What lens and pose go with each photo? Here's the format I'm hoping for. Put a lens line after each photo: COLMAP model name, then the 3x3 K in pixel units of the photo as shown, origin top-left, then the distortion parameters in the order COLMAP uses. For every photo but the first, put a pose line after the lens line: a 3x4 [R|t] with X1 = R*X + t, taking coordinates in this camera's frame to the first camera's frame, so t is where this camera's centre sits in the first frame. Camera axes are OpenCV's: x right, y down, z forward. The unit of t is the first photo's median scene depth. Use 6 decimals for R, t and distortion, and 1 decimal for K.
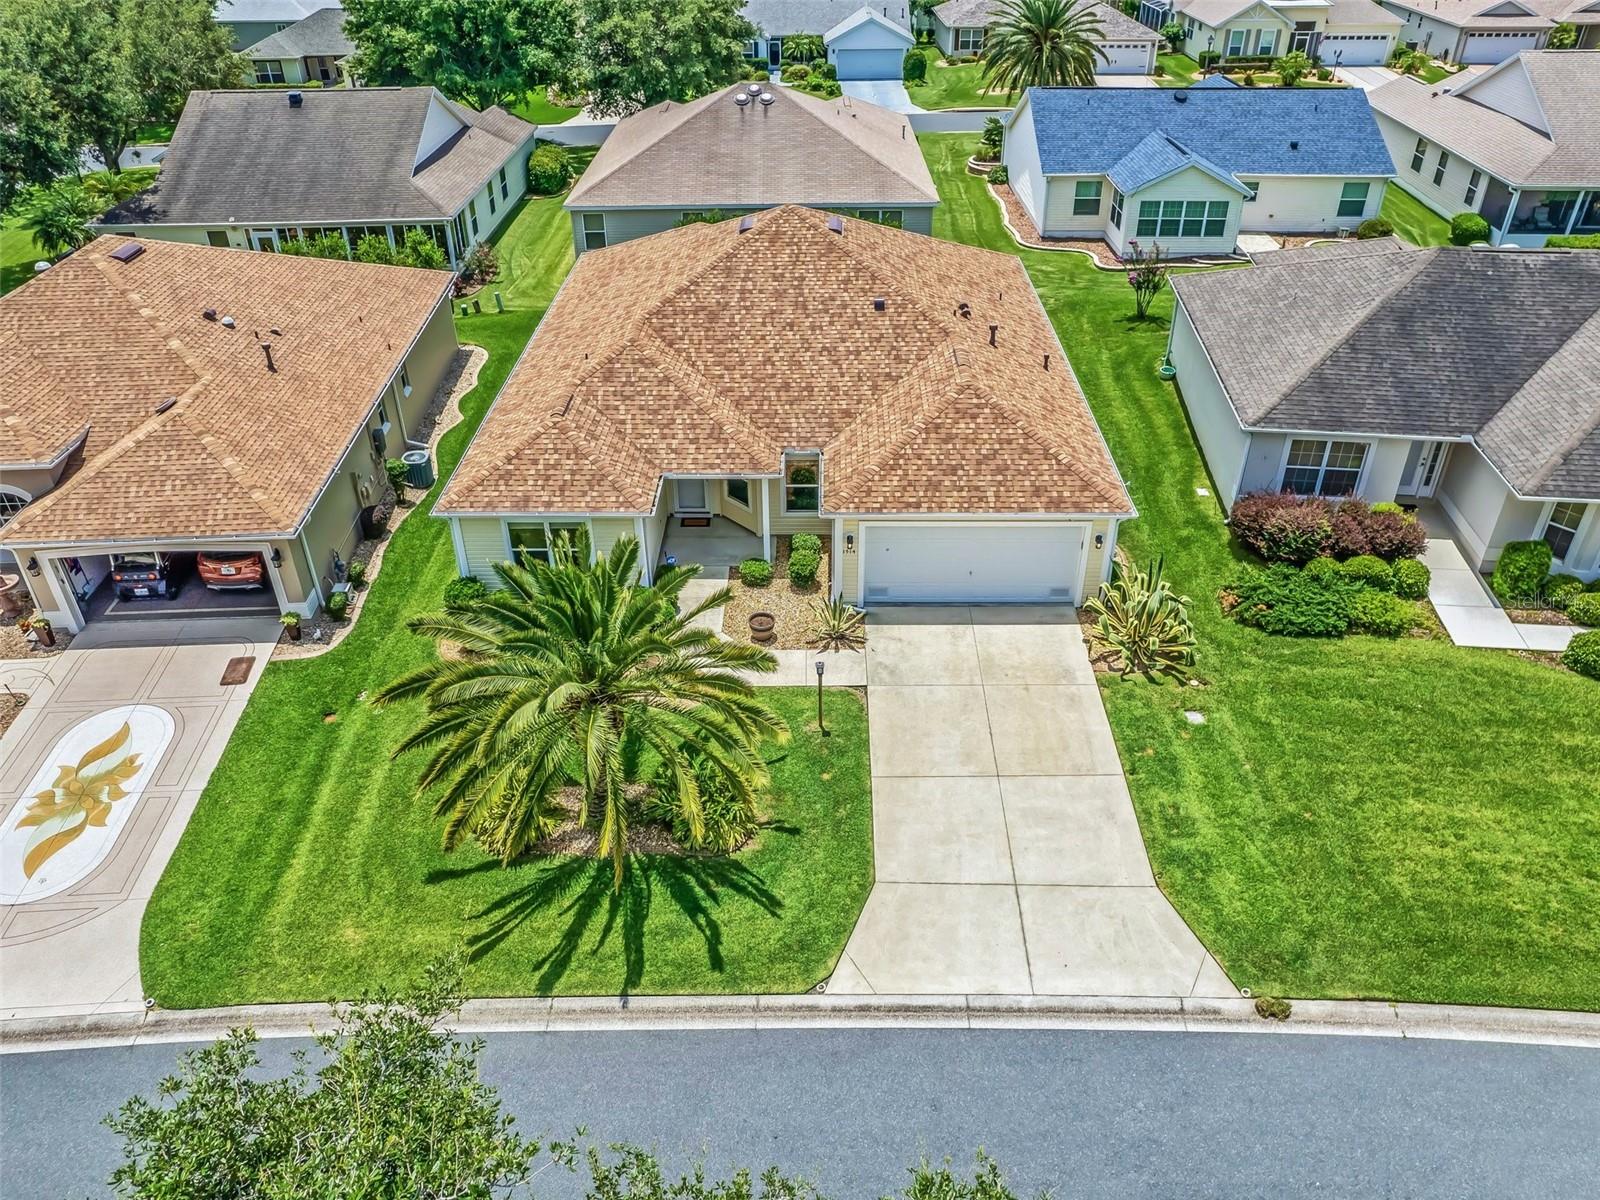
lens RADIAL K [[1165.2, 0, 806.0], [0, 1165.2, 601.0], [0, 0, 1]] dist [-0.076283, 0.057814]
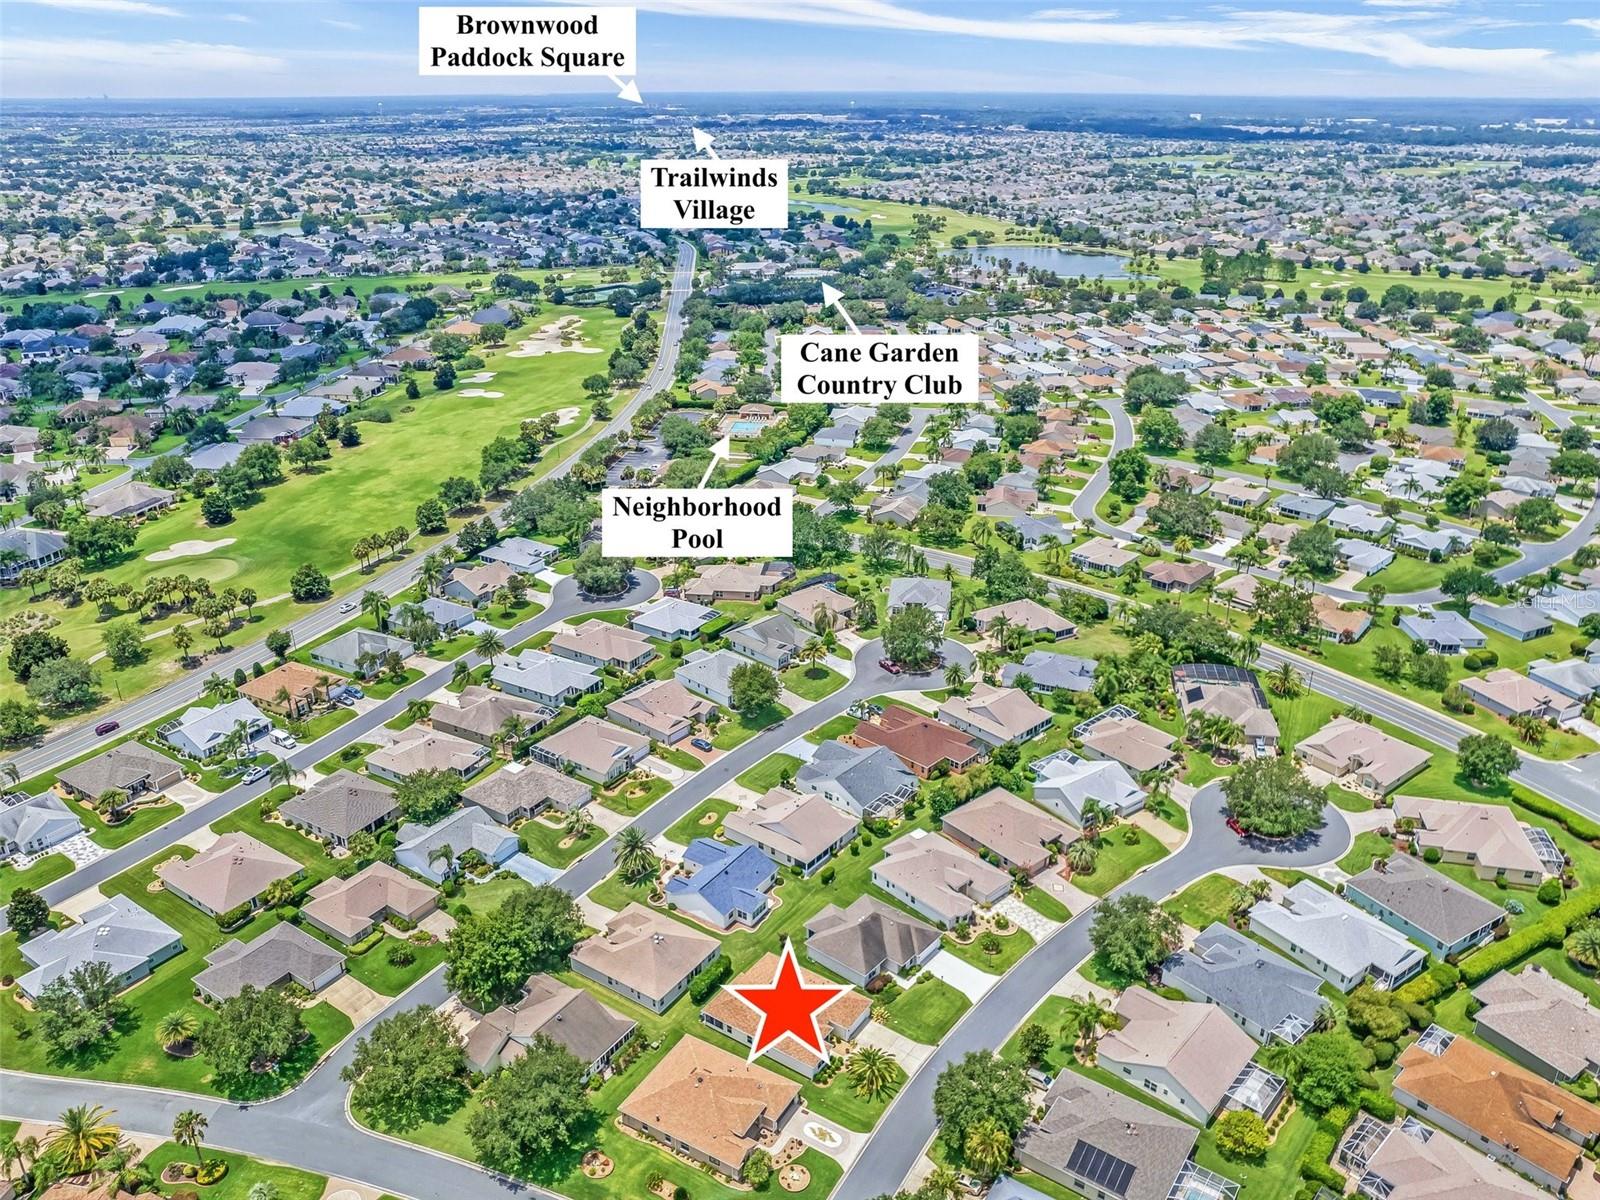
lens RADIAL K [[1165.2, 0, 806.0], [0, 1165.2, 601.0], [0, 0, 1]] dist [-0.076283, 0.057814]
pose [[0.549881, -0.320719, 0.771214, -4.144624], [0.456412, 0.888673, 0.044141, -2.489366], [-0.699513, 0.327719, 0.635044, -3.549763]]
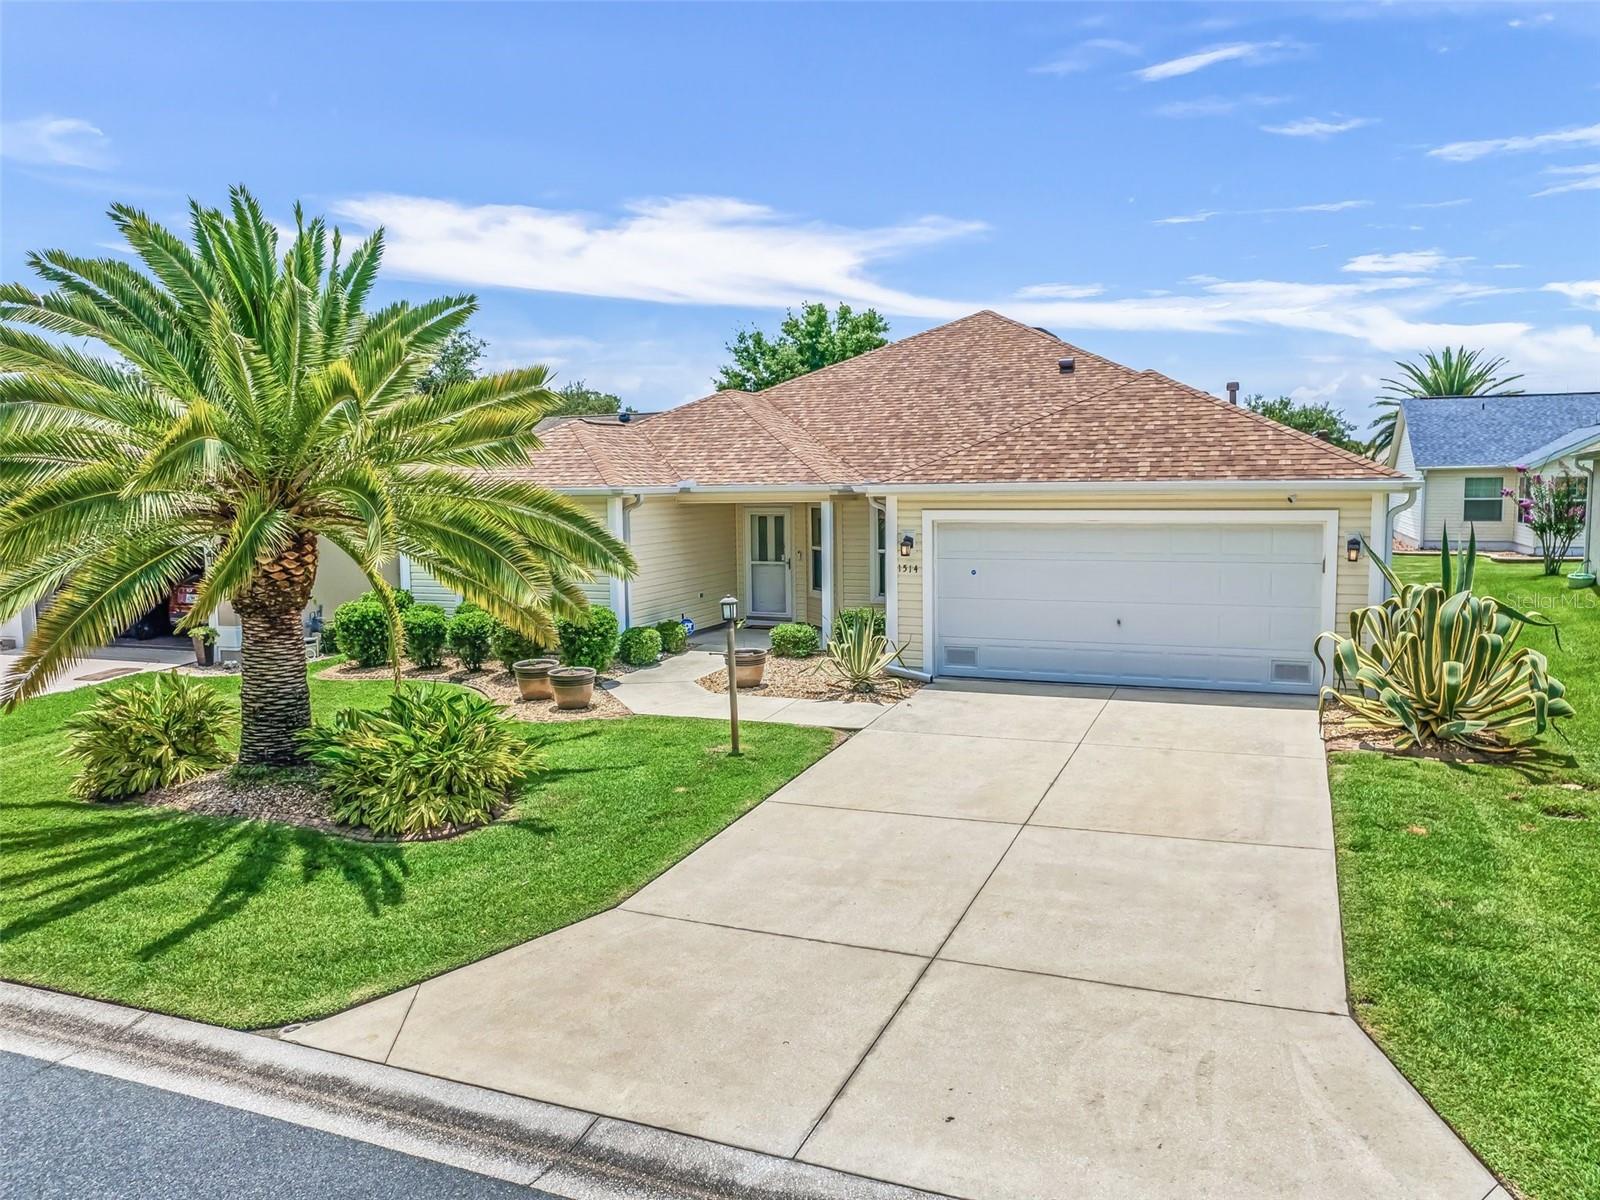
lens RADIAL K [[1165.2, 0, 806.0], [0, 1165.2, 601.0], [0, 0, 1]] dist [-0.076283, 0.057814]
pose [[0.926498, 0.034081, -0.374753, 0.218110], [-0.204419, 0.881714, -0.425198, 0.243894], [0.315934, 0.470551, 0.823873, 0.498695]]
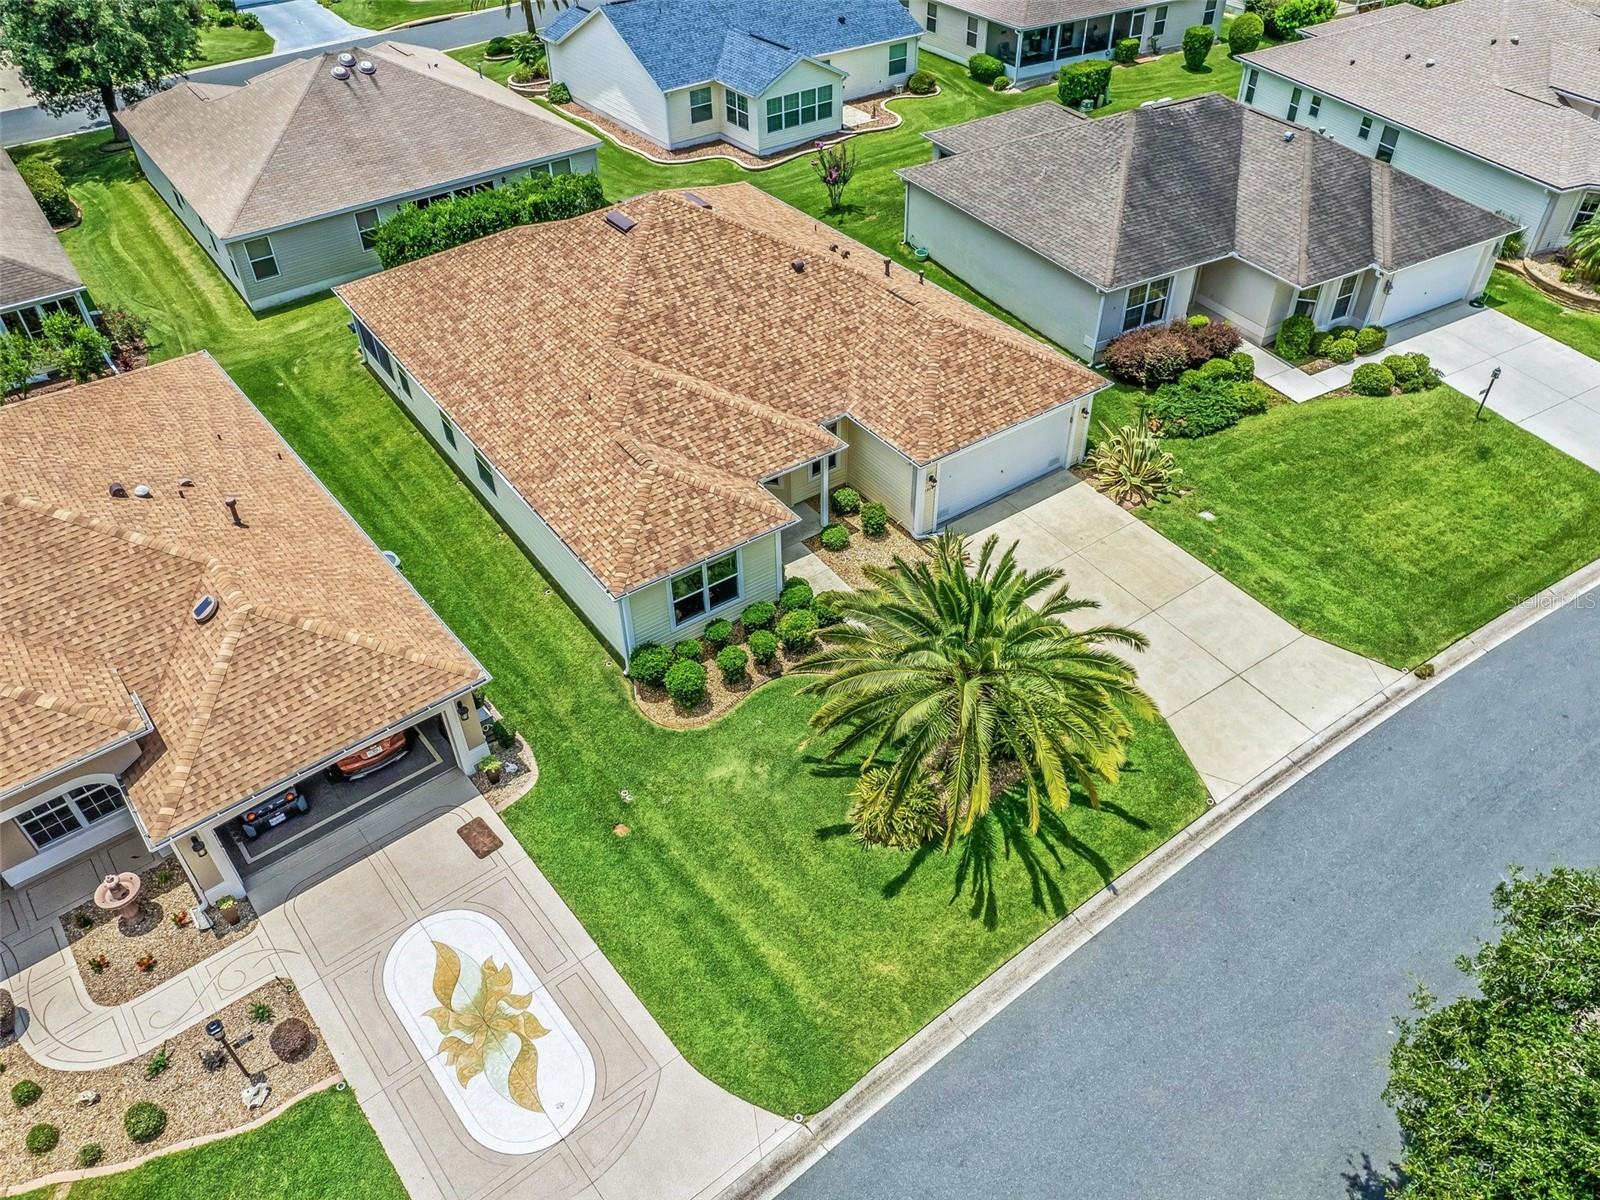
lens RADIAL K [[1165.2, 0, 806.0], [0, 1165.2, 601.0], [0, 0, 1]] dist [-0.076283, 0.057814]
pose [[0.804285, -0.388096, 0.450008, -0.627587], [0.331967, 0.921532, 0.201435, -0.215100], [-0.492873, -0.012623, 0.870010, 0.061558]]
